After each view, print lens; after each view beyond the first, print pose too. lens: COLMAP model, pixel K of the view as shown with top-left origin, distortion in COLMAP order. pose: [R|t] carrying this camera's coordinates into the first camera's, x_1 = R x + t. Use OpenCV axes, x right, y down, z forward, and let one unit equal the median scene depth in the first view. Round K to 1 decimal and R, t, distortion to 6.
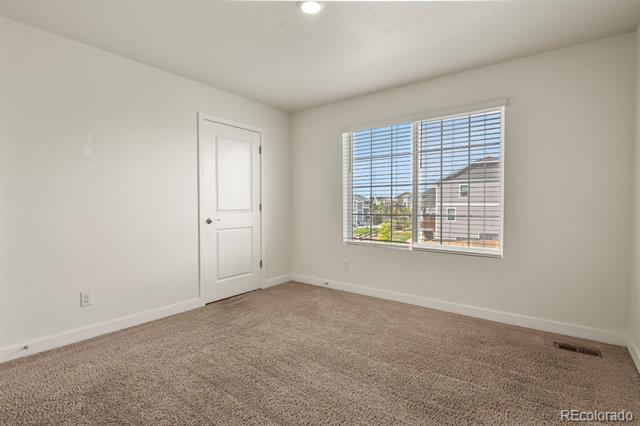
lens RADIAL K [[313.3, 0, 320.0], [0, 313.3, 213.0], [0, 0, 1]] dist [0.002416, 0.000465]
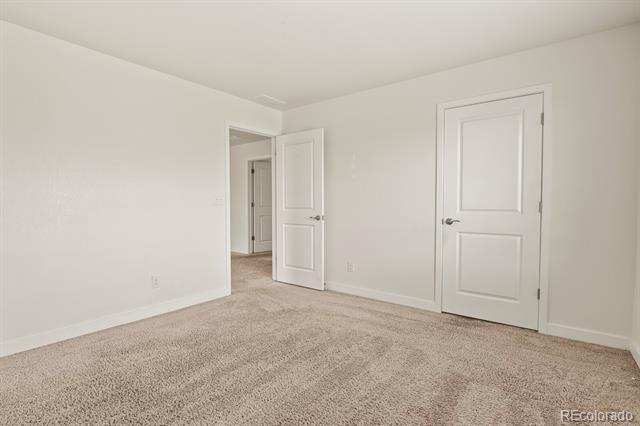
lens RADIAL K [[313.3, 0, 320.0], [0, 313.3, 213.0], [0, 0, 1]] dist [0.002416, 0.000465]
pose [[0.022144, 0.032070, -0.999240, 0.529190], [-0.029378, 0.999075, 0.031414, -0.015336], [0.999323, 0.028660, 0.023066, 0.610158]]
